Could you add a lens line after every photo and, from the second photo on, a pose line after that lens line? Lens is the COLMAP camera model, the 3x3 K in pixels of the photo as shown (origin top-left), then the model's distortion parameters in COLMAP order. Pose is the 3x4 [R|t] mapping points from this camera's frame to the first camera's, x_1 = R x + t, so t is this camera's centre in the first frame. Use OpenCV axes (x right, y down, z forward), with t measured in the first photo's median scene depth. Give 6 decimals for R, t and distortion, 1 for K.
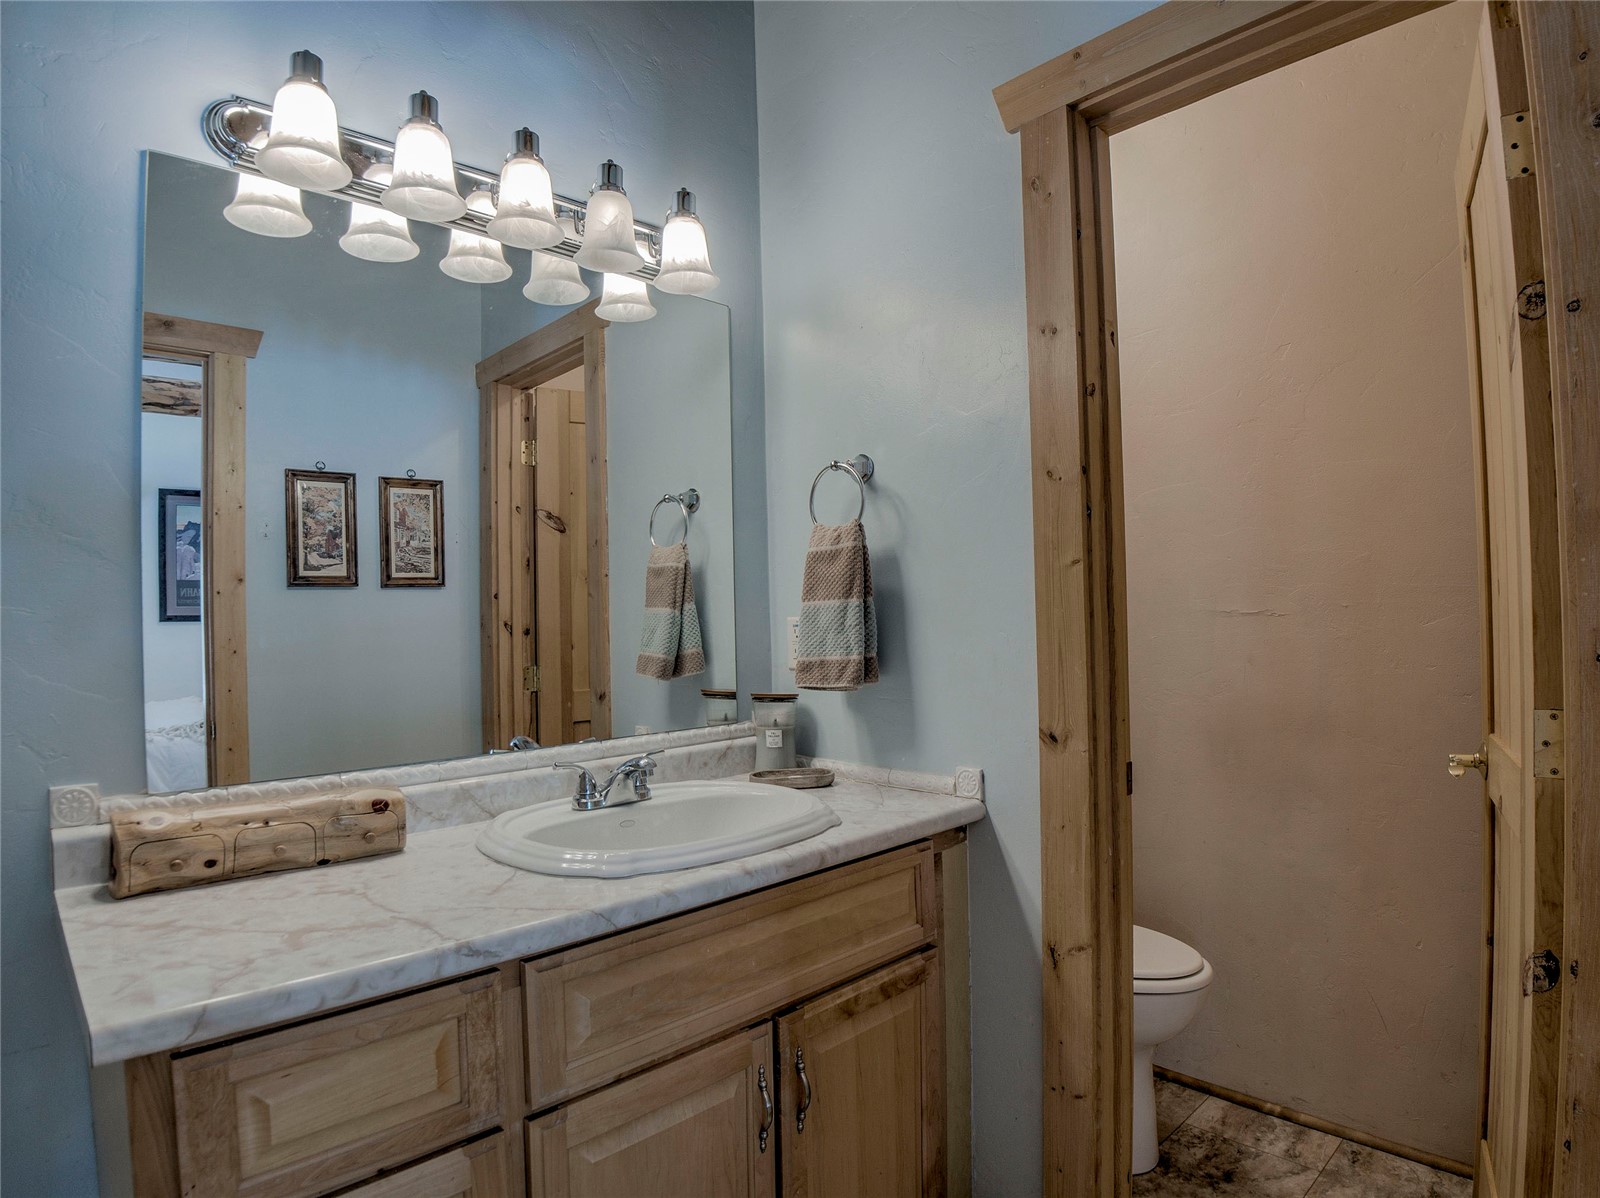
lens RADIAL K [[874.6, 0, 769.4], [0, 874.6, 601.2], [0, 0, 1]] dist [-0.043768, -0.012624]
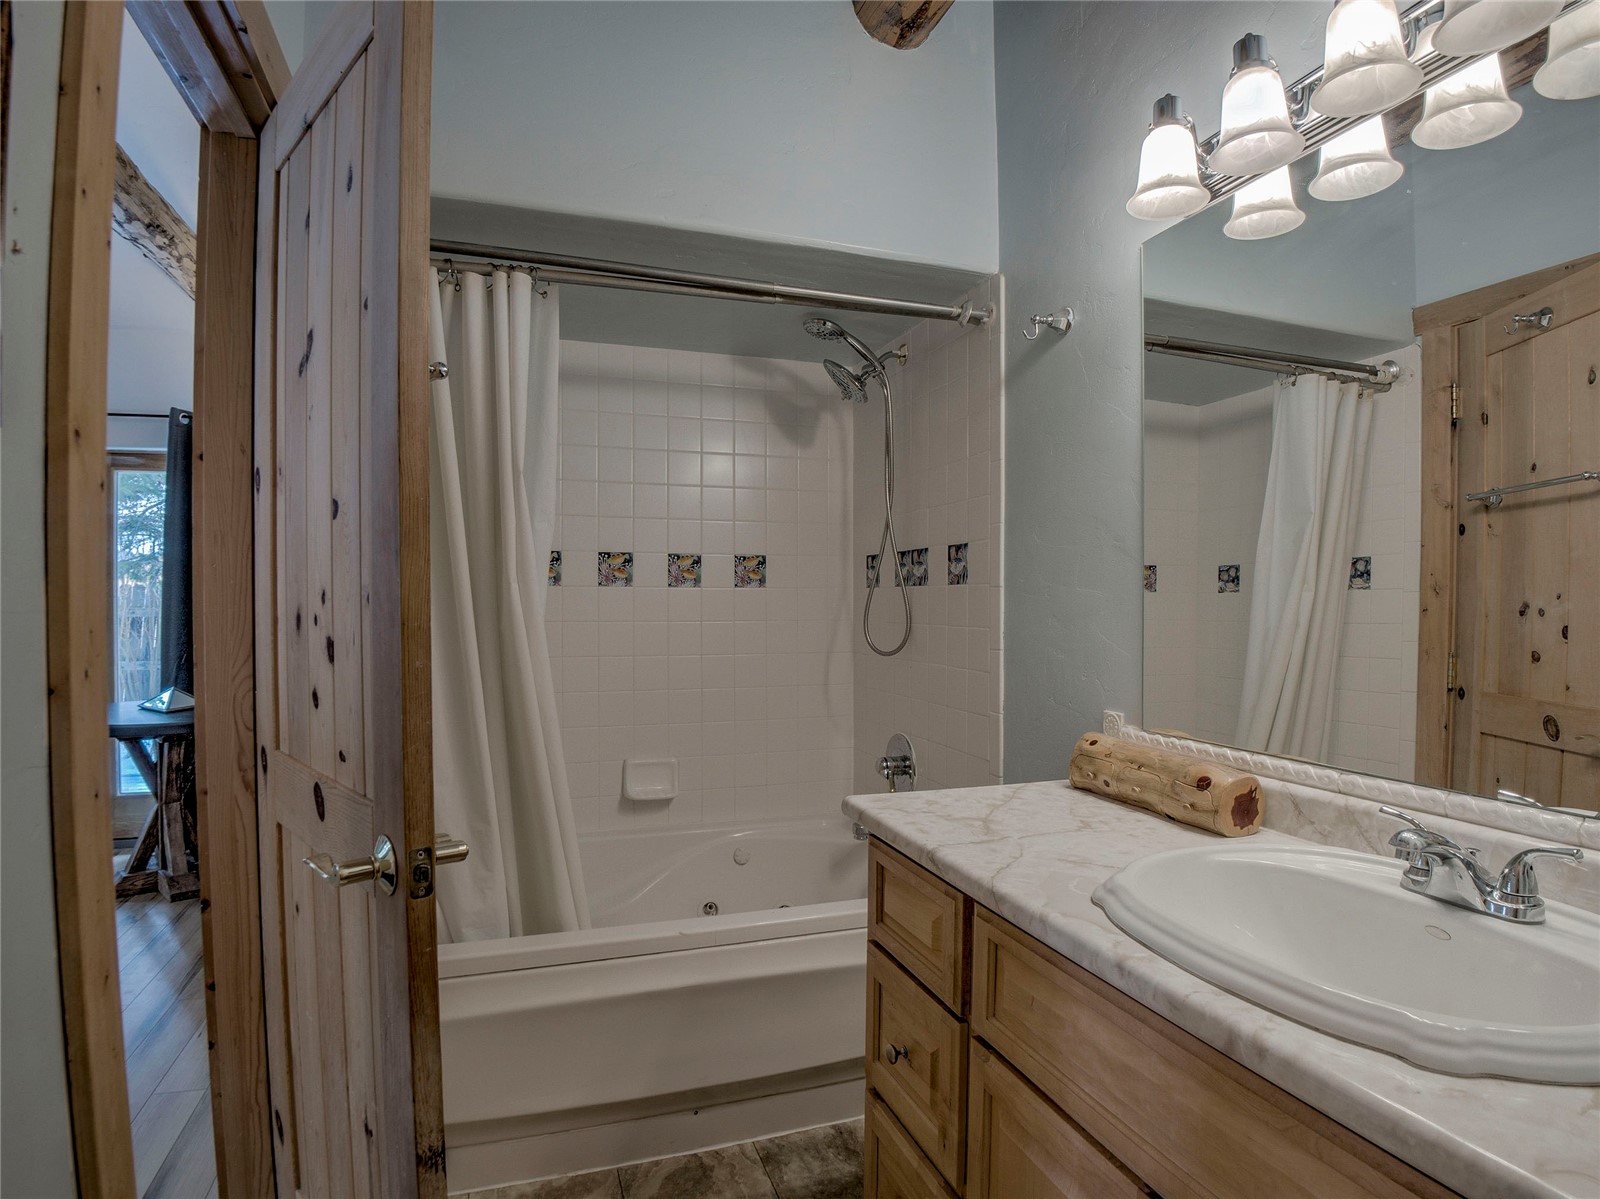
lens RADIAL K [[874.6, 0, 792.9], [0, 874.6, 614.3], [0, 0, 1]] dist [-0.043768, -0.012624]
pose [[-0.412462, 0.034387, -0.910326, 0.750080], [0.031090, 0.999237, 0.023659, -0.004645], [0.910444, -0.018544, -0.413216, 1.083059]]
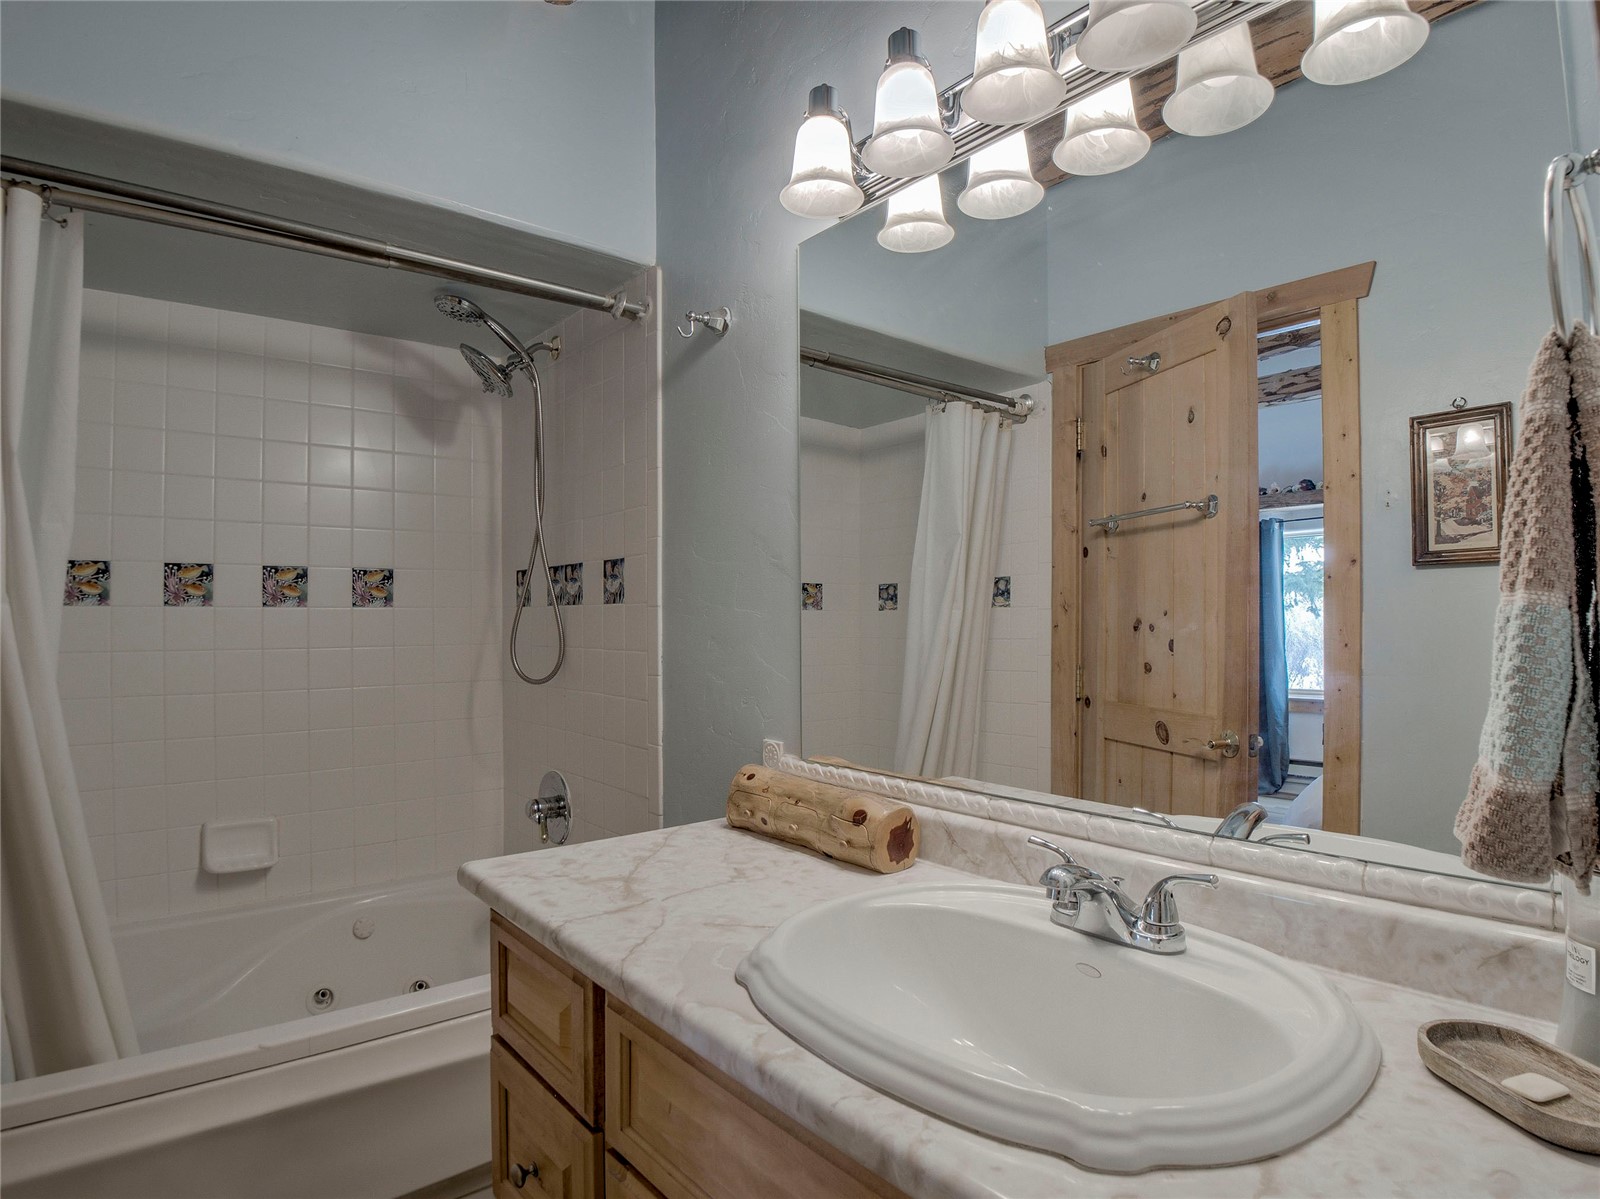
lens RADIAL K [[874.6, 0, 816.4], [0, 874.6, 622.3], [0, 0, 1]] dist [-0.043768, -0.012624]
pose [[-0.046539, 0.027787, -0.998530, 0.568404], [0.032543, 0.999125, 0.026287, -0.008563], [0.998386, -0.031272, -0.047402, 1.106191]]
